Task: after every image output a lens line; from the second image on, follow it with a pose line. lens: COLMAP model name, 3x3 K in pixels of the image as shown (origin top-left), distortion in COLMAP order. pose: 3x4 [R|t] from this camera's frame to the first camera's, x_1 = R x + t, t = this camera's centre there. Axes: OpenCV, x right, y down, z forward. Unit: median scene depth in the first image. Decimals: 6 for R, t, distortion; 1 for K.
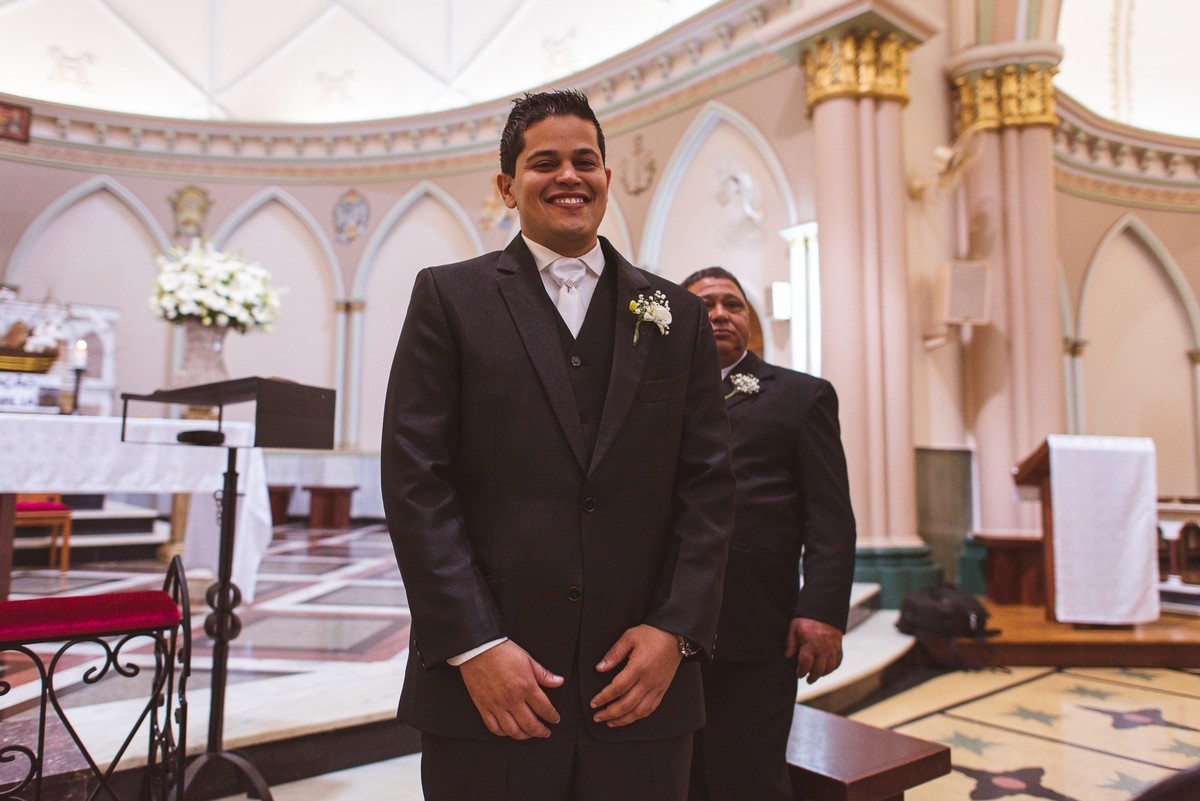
lens RADIAL K [[881.2, 0, 597.6], [0, 881.2, 387.2], [0, 0, 1]] dist [-0.007334, -0.007755]
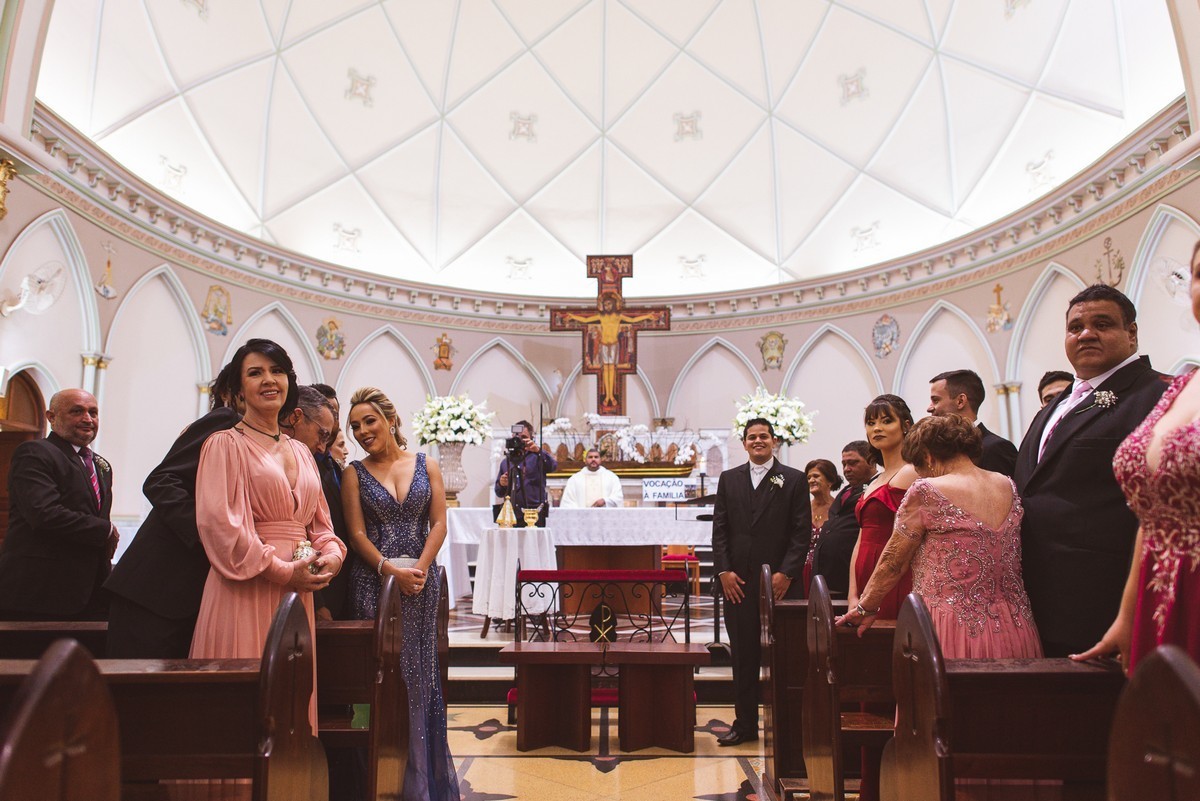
lens RADIAL K [[881.2, 0, 597.6], [0, 881.2, 387.2], [0, 0, 1]] dist [-0.007334, -0.007755]
pose [[0.764003, -0.115651, -0.634764, 0.216322], [0.065231, 0.992609, -0.102336, -0.017628], [0.641907, 0.036779, 0.765900, -0.260186]]
